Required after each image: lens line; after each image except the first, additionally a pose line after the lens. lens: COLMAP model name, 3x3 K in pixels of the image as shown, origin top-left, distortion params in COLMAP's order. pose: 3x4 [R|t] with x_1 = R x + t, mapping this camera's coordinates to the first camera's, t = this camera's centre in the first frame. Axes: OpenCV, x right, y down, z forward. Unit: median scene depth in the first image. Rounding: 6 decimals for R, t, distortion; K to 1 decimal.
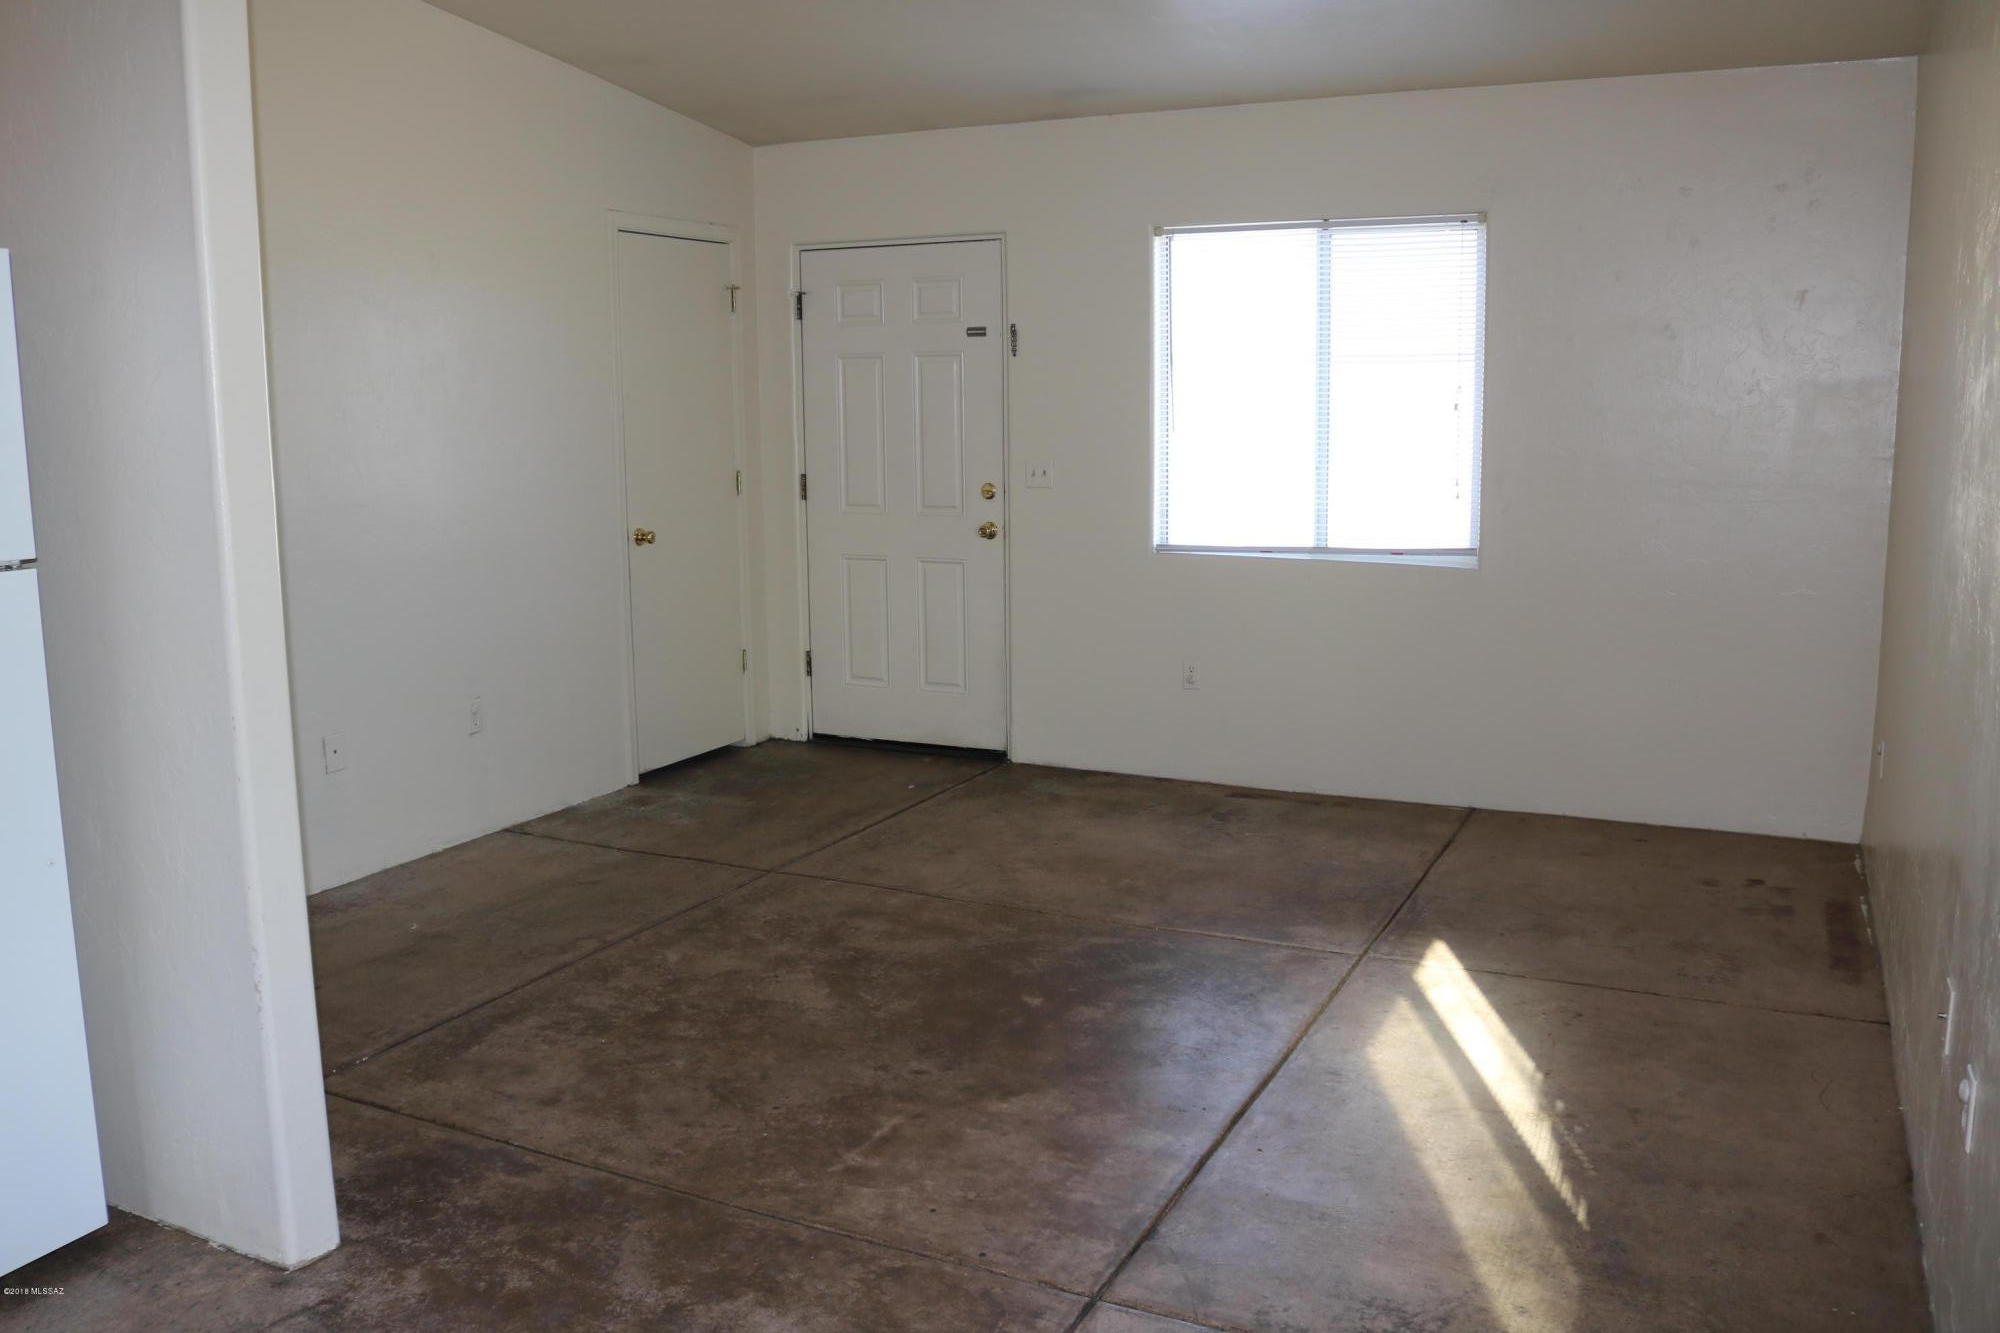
lens RADIAL K [[1682.9, 0, 983.0], [0, 1682.9, 665.5], [0, 0, 1]] dist [-0.150463, 0.109385]
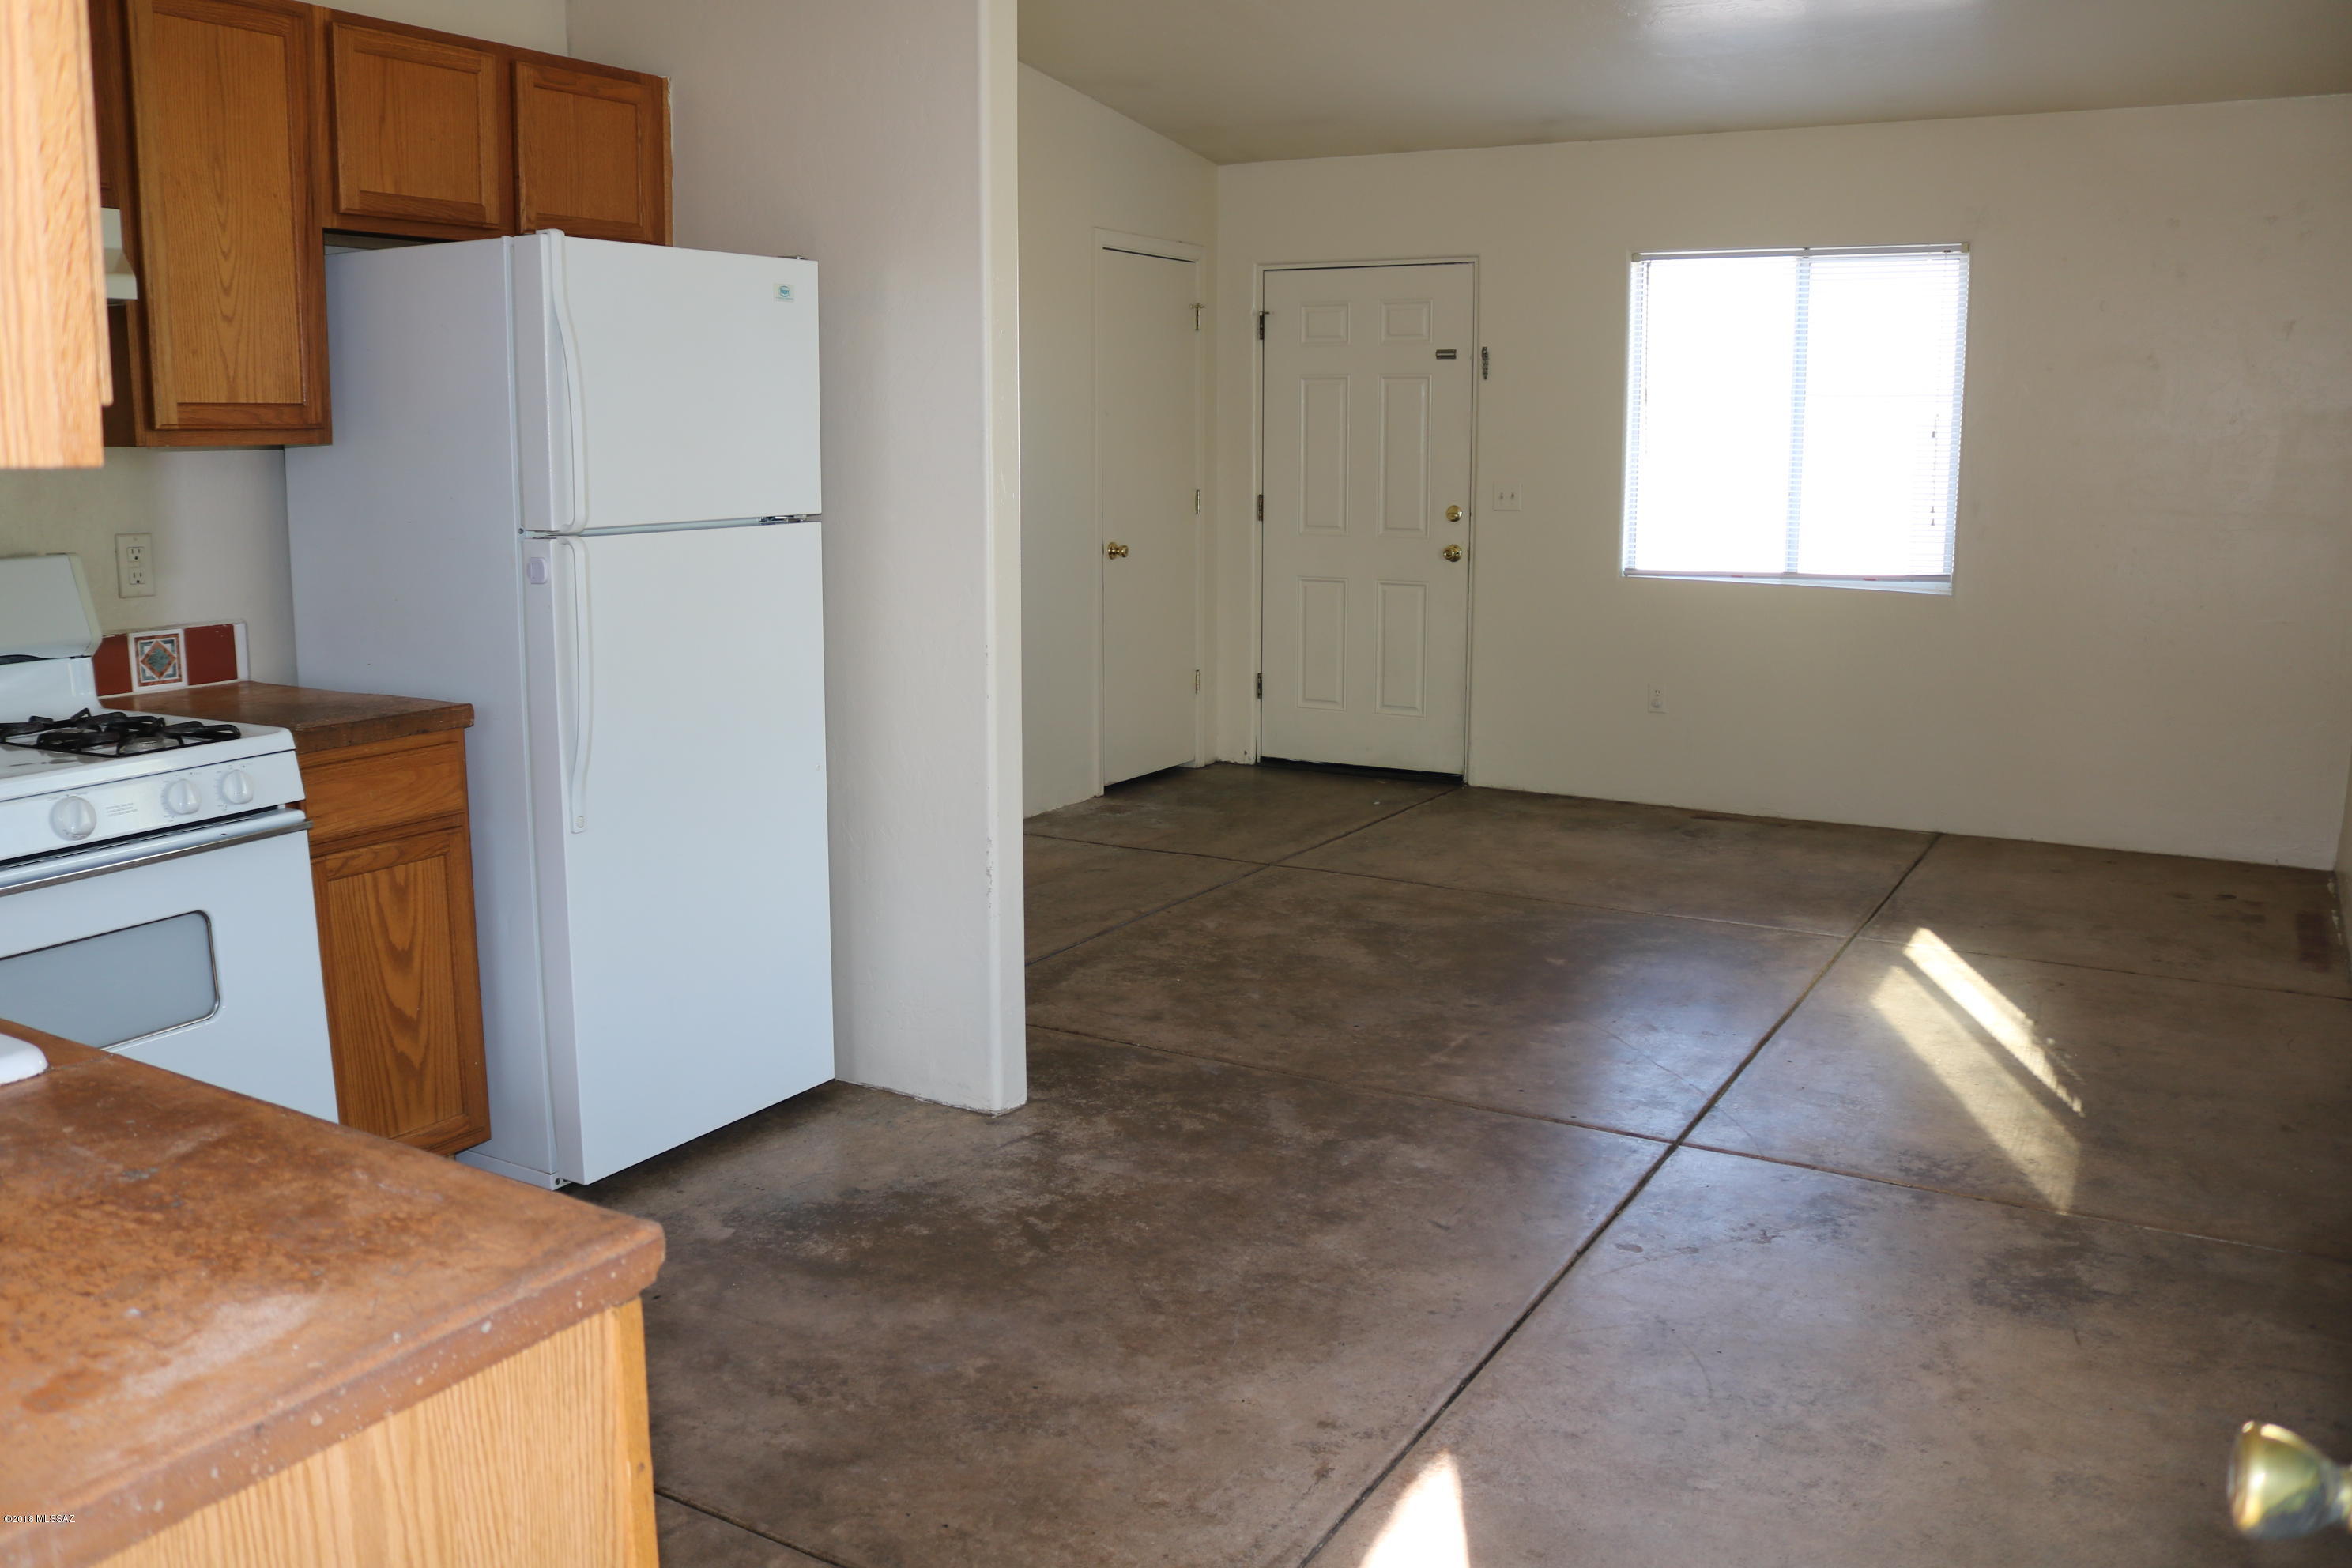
lens RADIAL K [[1979.0, 0, 1140.5], [0, 1979.0, 790.3], [0, 0, 1]] dist [-0.150463, 0.109385]
pose [[0.997032, 0.022959, -0.073482, -0.124054], [-0.021691, 0.999603, 0.018000, 0.058985], [0.073866, -0.016352, 0.997134, -0.249014]]
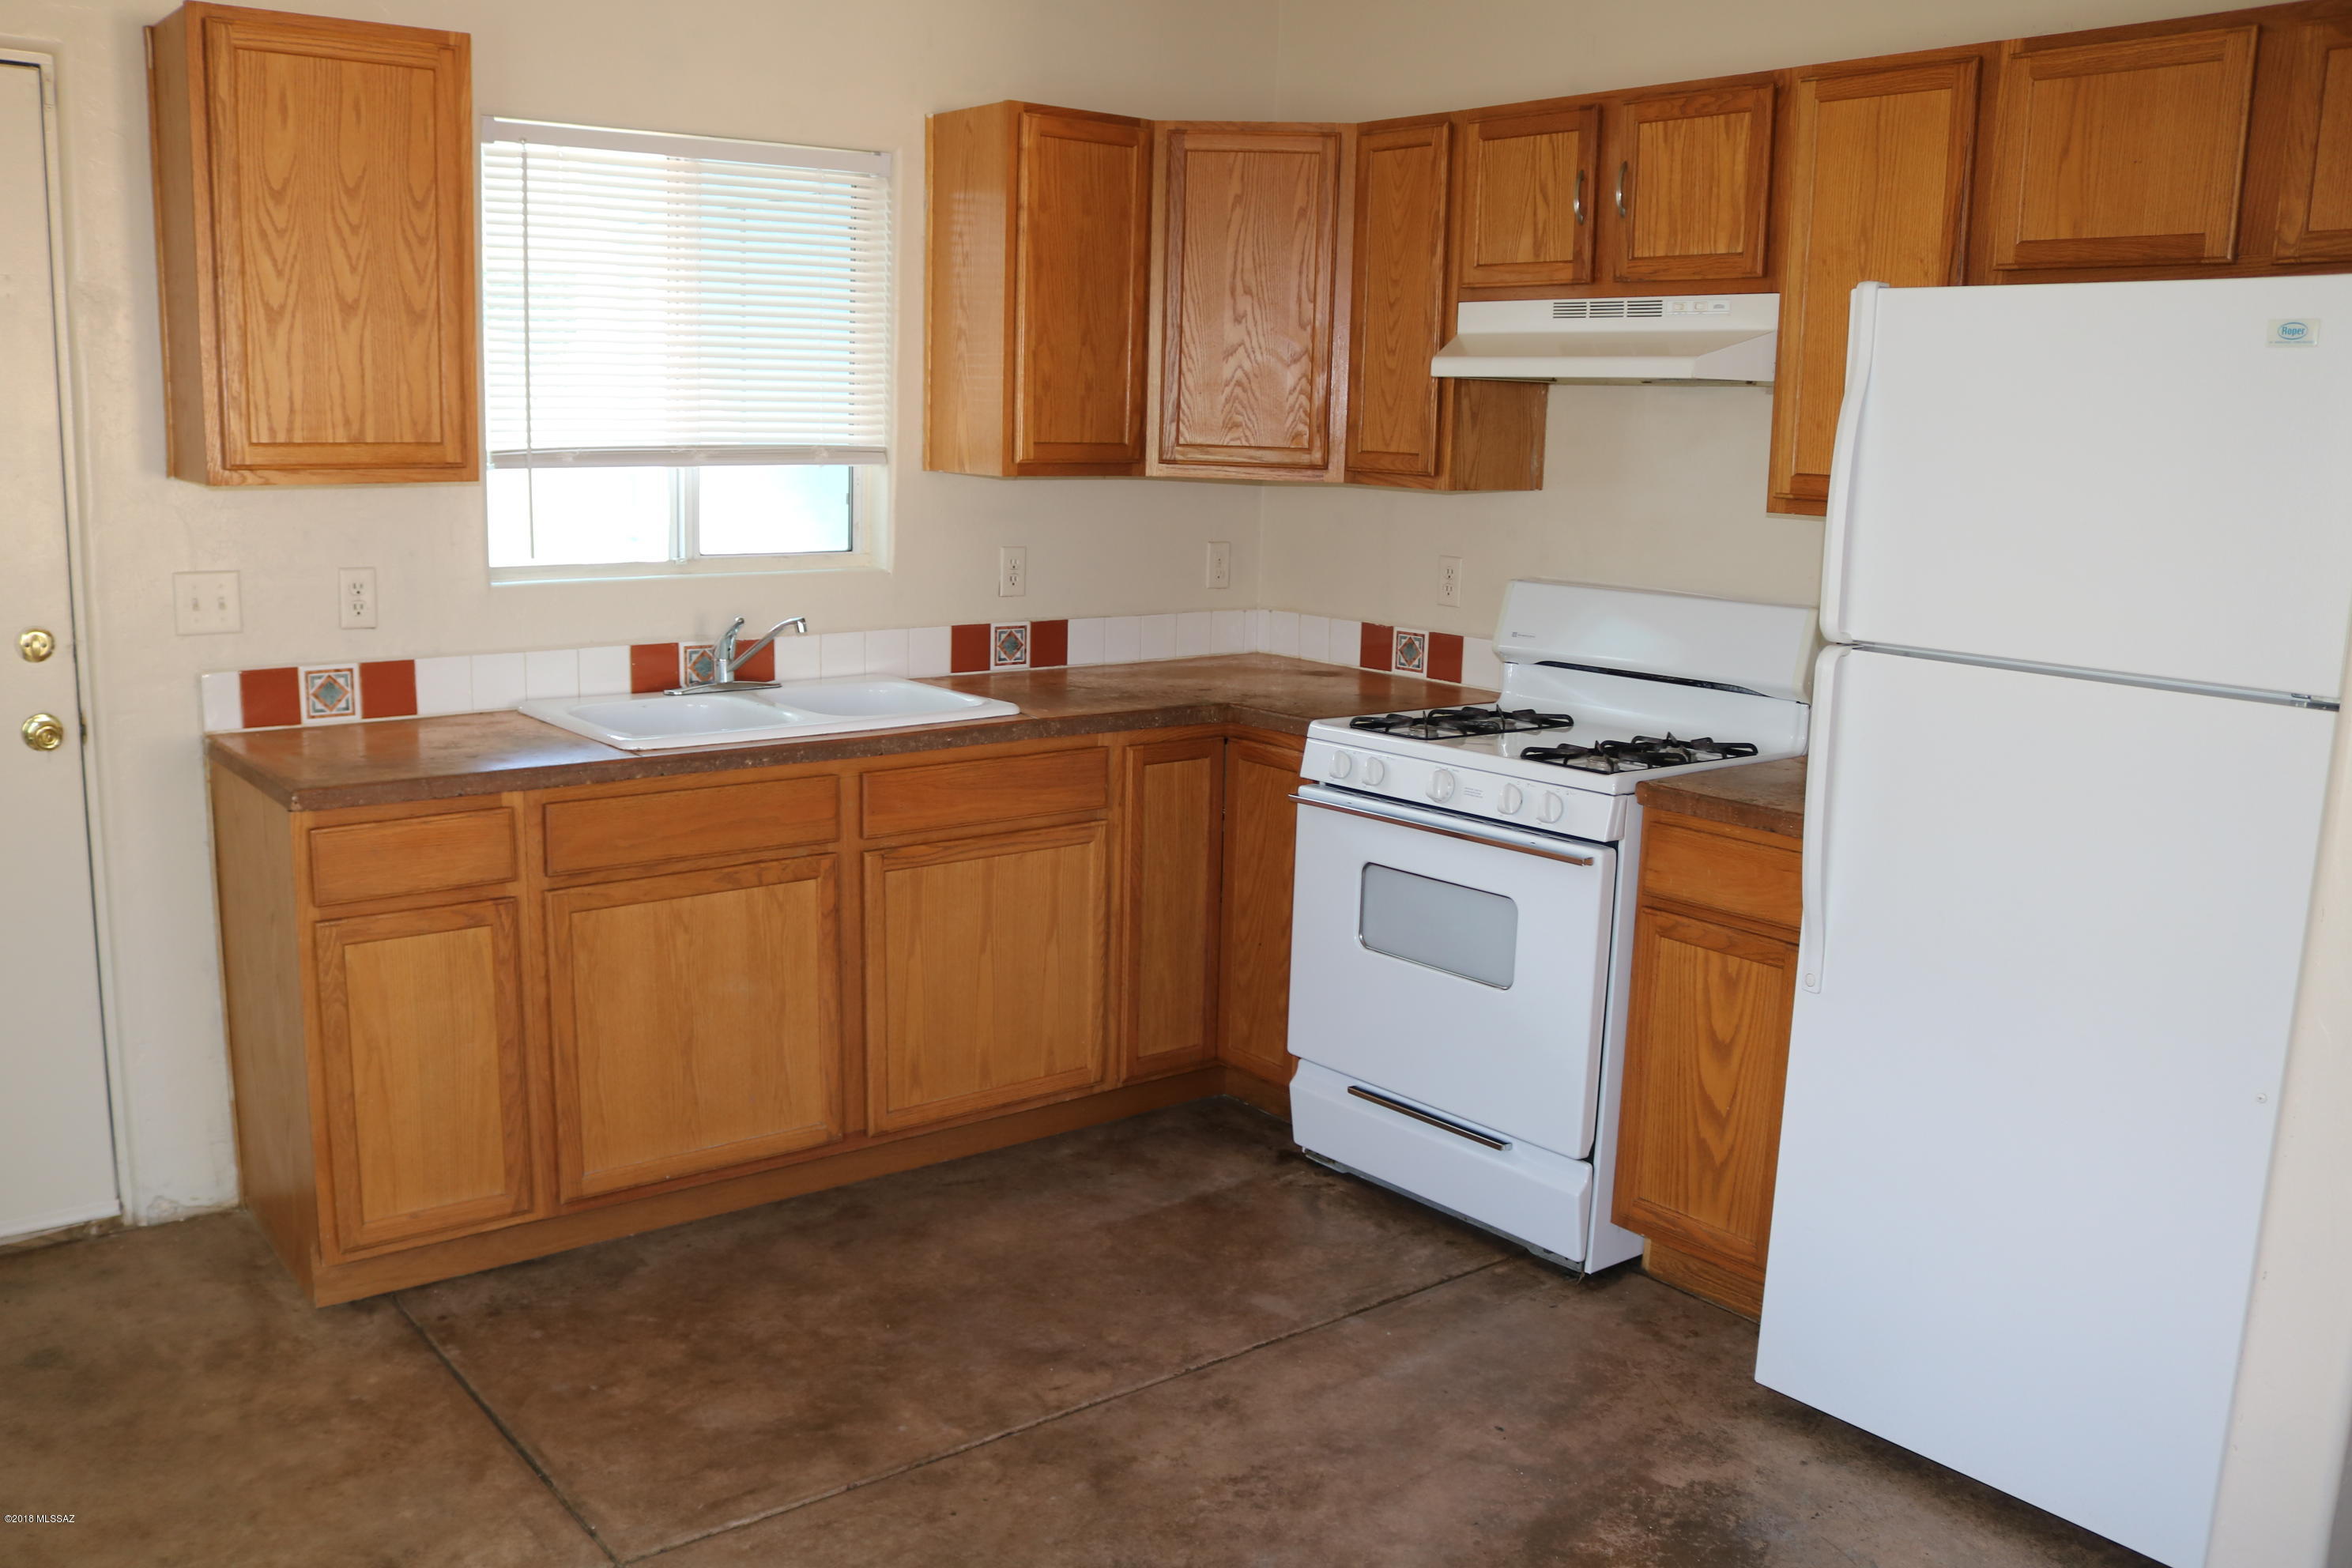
lens RADIAL K [[1979.0, 0, 1163.3], [0, 1979.0, 798.8], [0, 0, 1]] dist [-0.150463, 0.109385]
pose [[-0.441378, 0.167029, -0.881639, 0.232644], [-0.164273, 0.950877, 0.262387, -0.091857], [0.882156, 0.260641, -0.392258, 0.498146]]
